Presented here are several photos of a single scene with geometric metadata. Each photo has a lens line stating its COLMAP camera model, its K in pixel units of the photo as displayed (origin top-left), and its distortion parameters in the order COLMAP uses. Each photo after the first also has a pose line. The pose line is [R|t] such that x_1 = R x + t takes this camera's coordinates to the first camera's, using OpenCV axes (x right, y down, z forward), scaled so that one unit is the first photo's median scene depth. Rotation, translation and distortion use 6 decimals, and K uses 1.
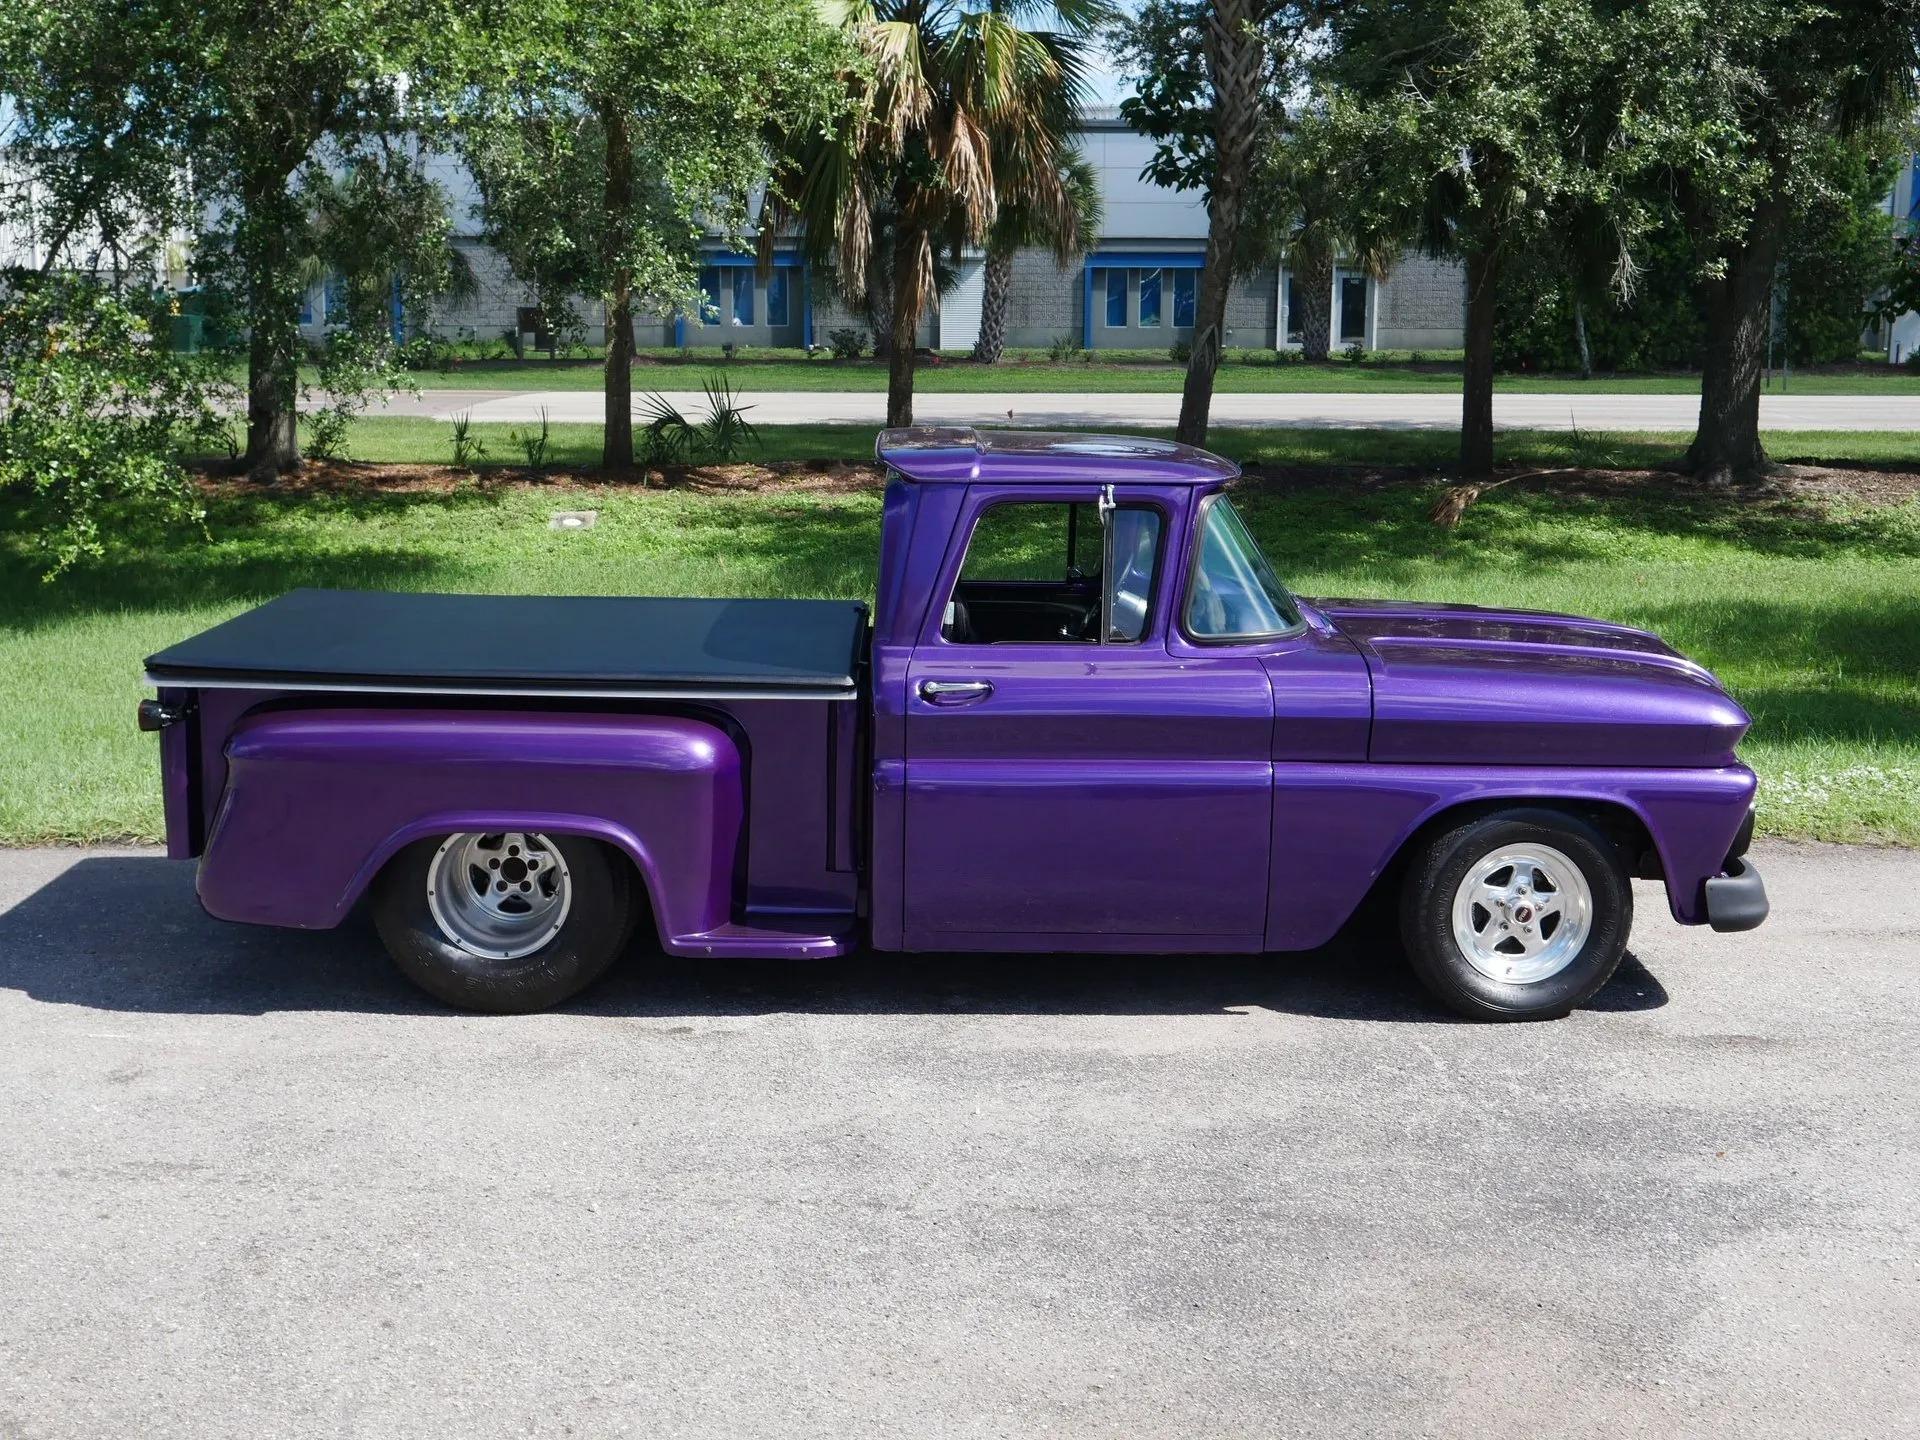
lens RADIAL K [[2381.0, 0, 933.2], [0, 2381.0, 720.3], [0, 0, 1]] dist [-0.002697, -0.036263]
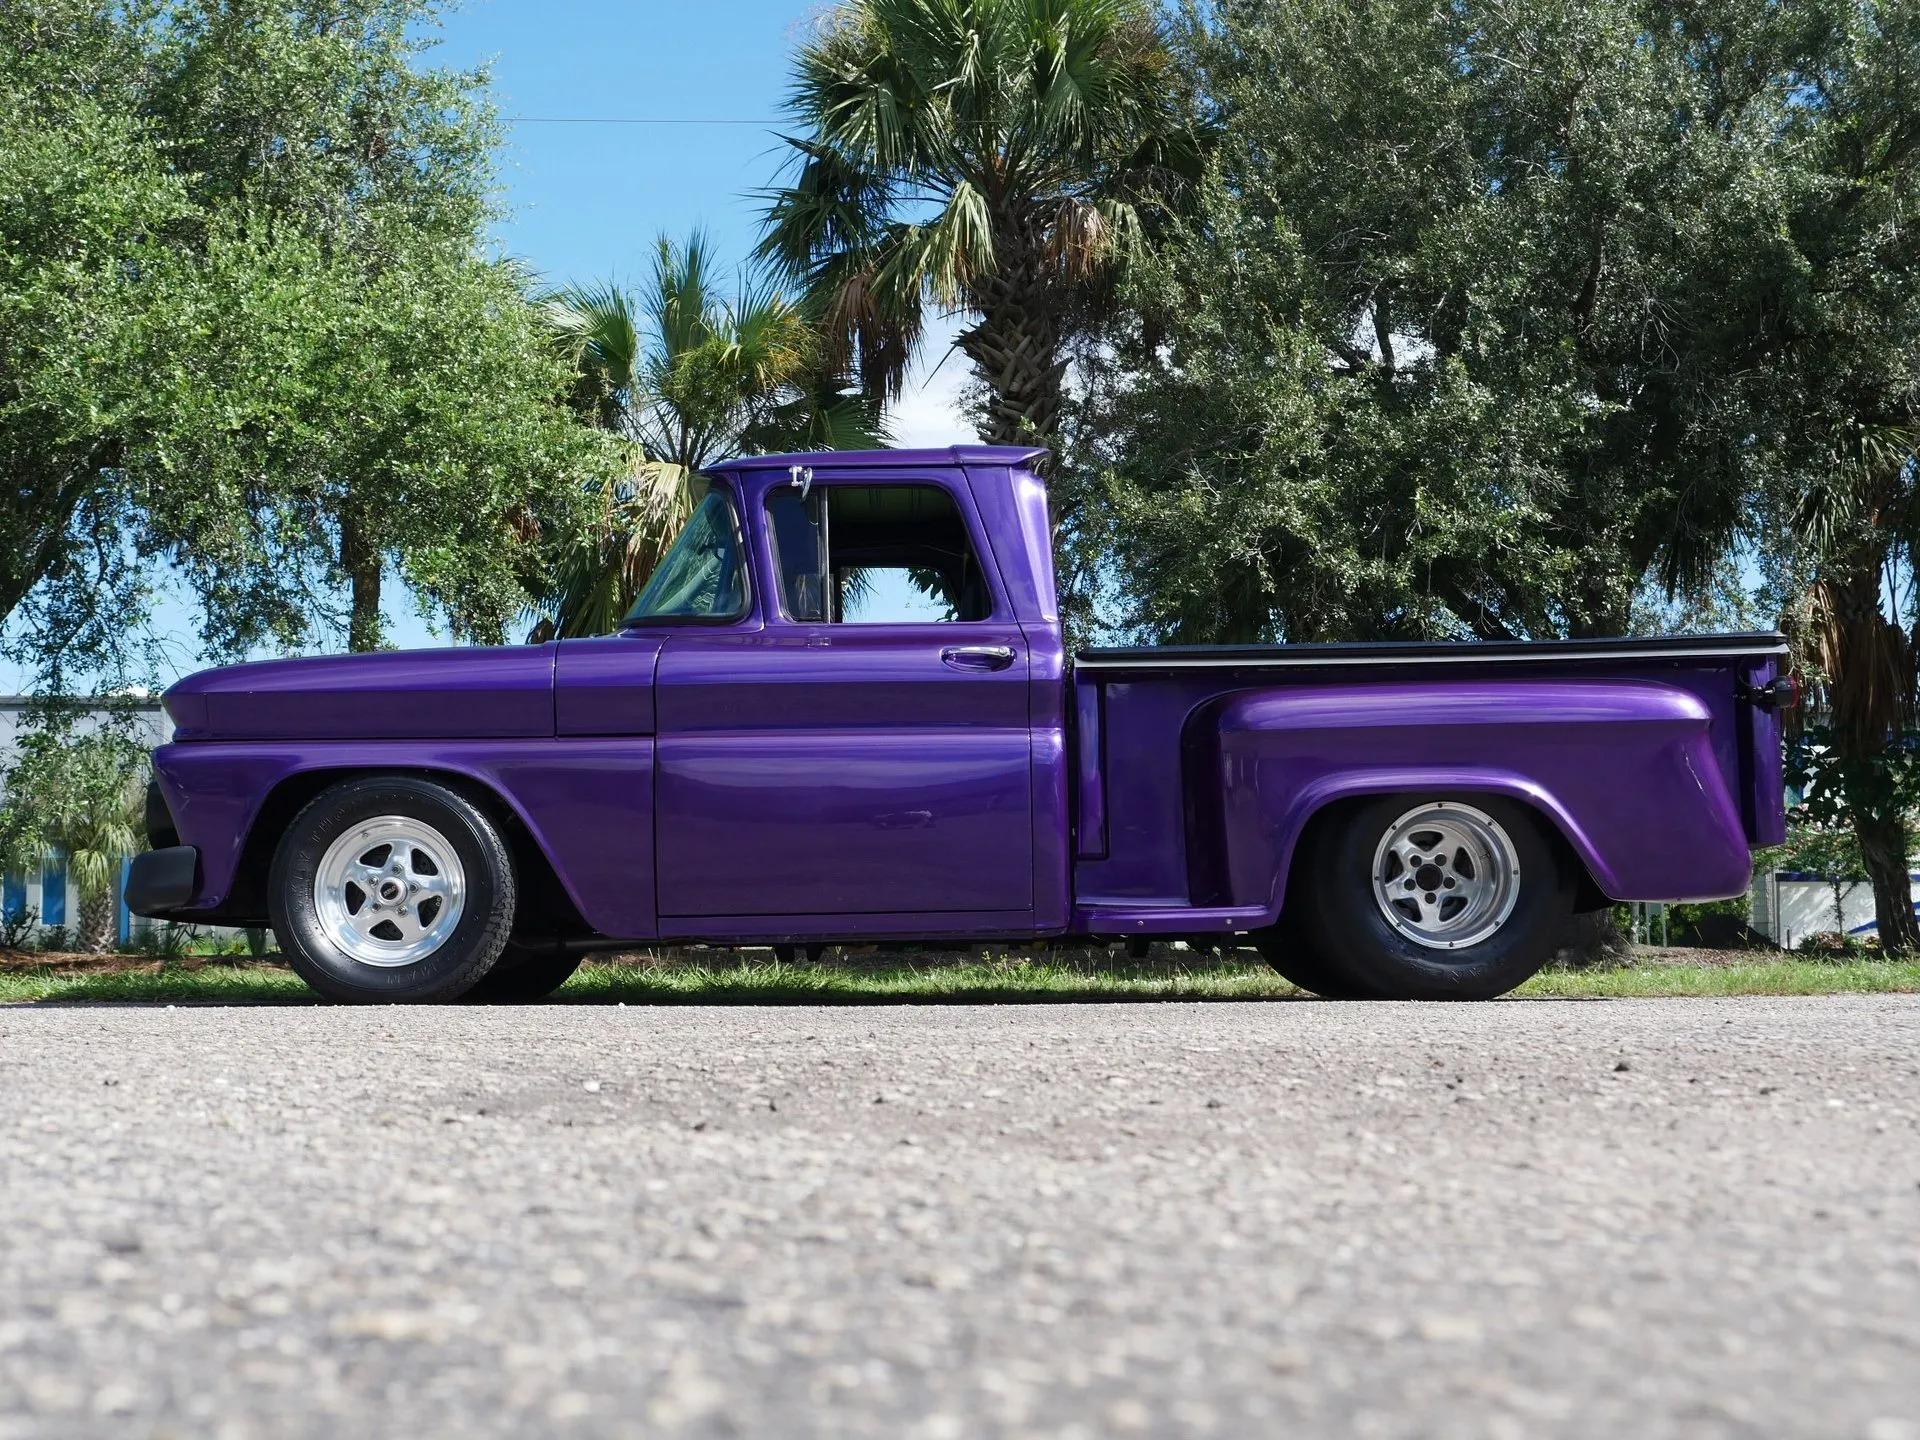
lens RADIAL K [[2710.9, 0, 928.5], [0, 2710.9, 715.7], [0, 0, 1]] dist [-0.013123, 0.010749]
pose [[0.997832, 0.006035, 0.065533, 0.057162], [0.011828, 0.963125, -0.268796, 0.288792], [-0.064739, 0.268988, 0.960965, -0.021669]]
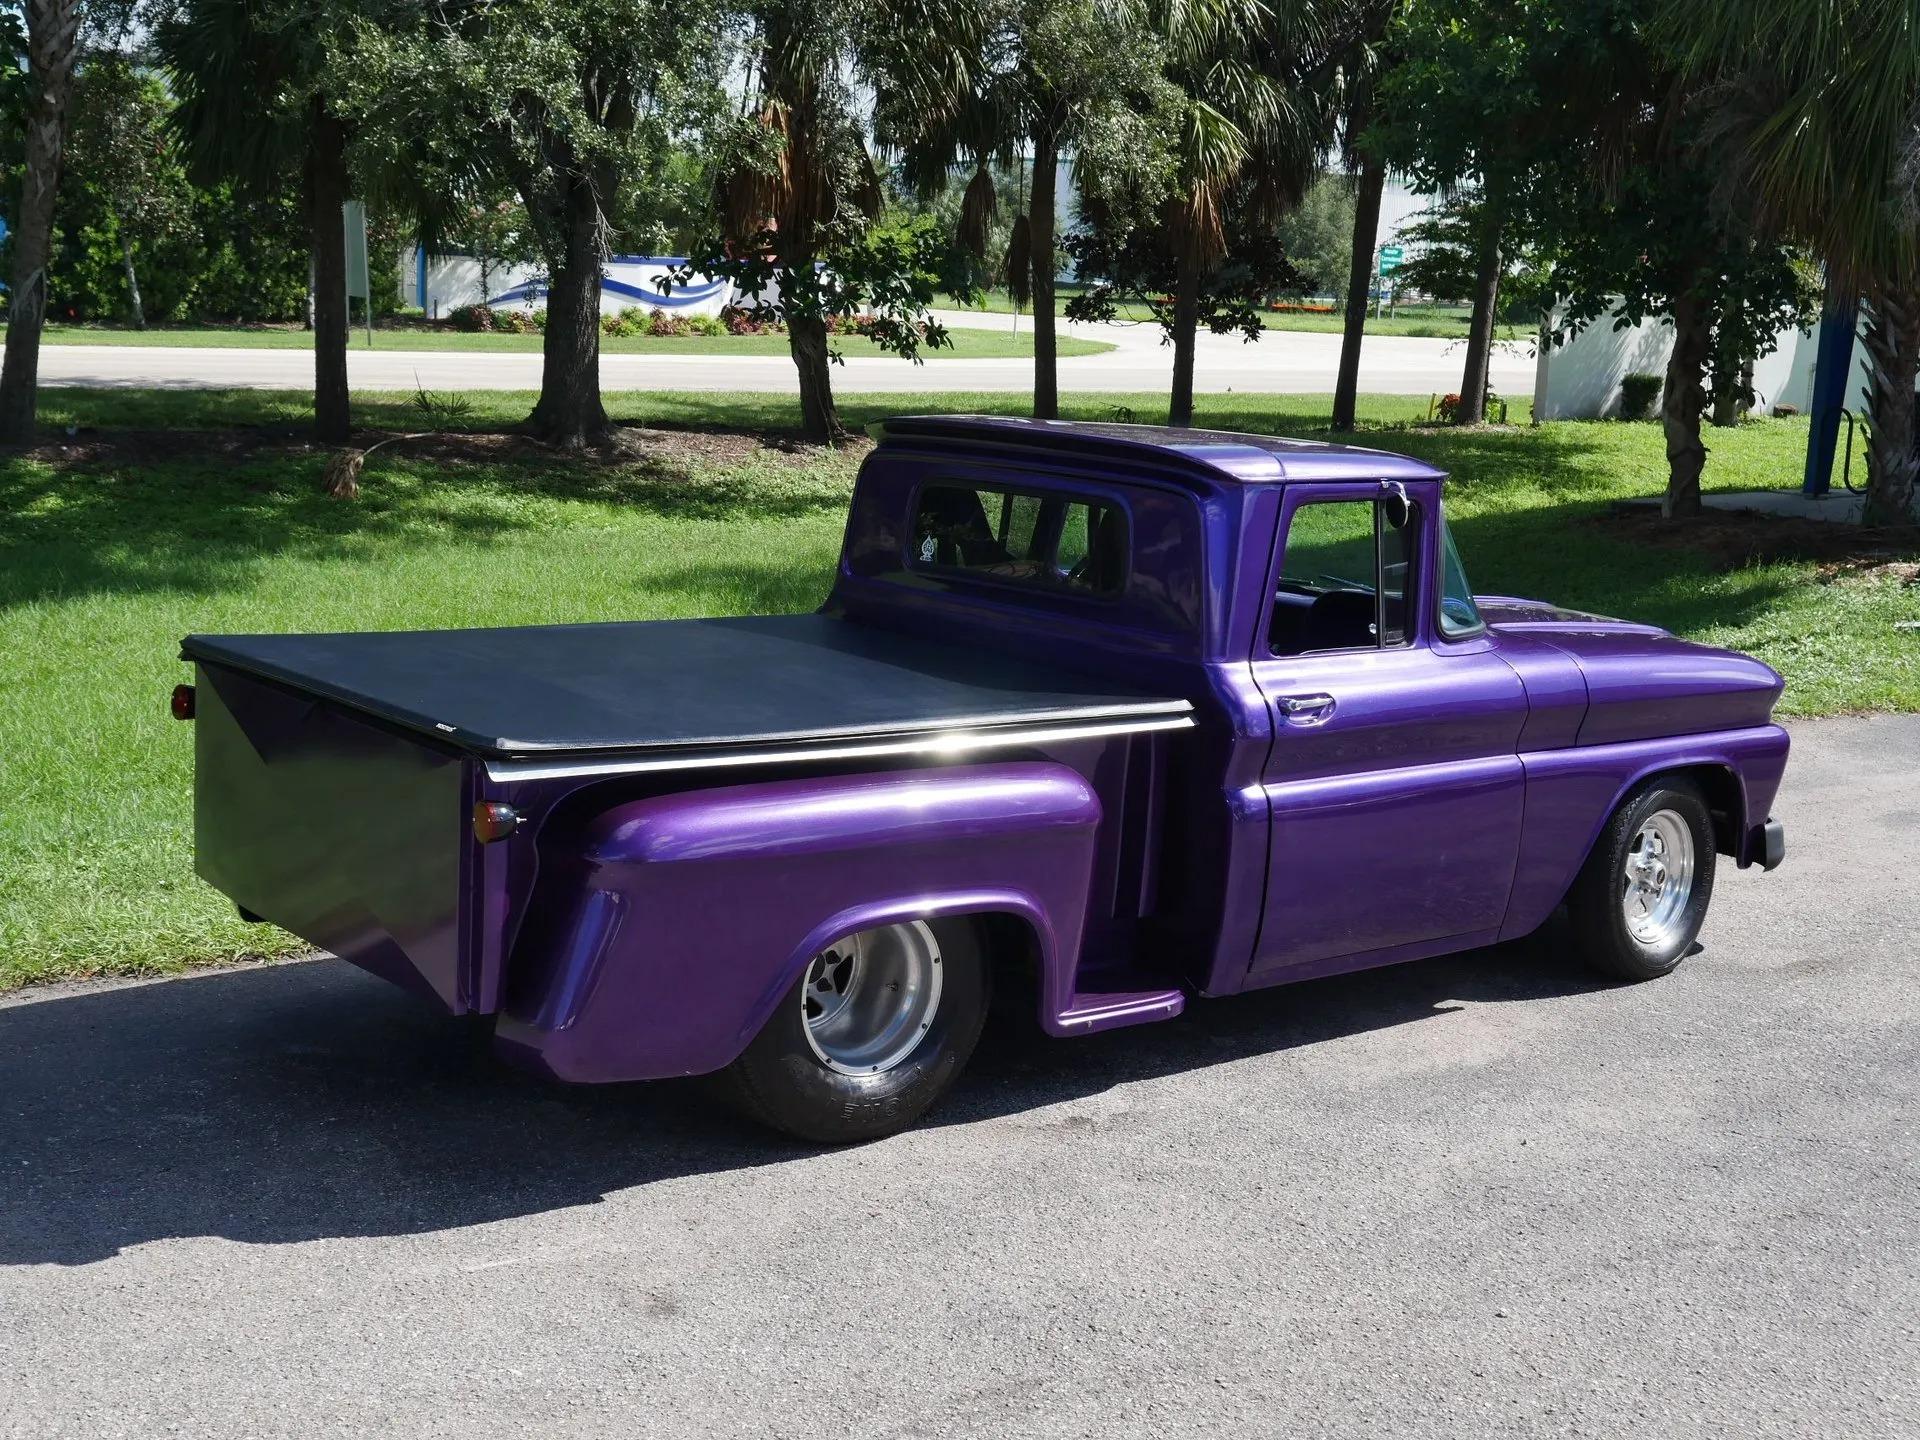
lens RADIAL K [[2519.0, 0, 954.3], [0, 2519.0, 718.0], [0, 0, 1]] dist [-0.010775, -0.003444]
pose [[0.789302, -0.076300, 0.609247, -0.657416], [0.068910, 0.996988, 0.035585, -0.049329], [-0.610127, 0.013896, 0.792182, 0.286736]]
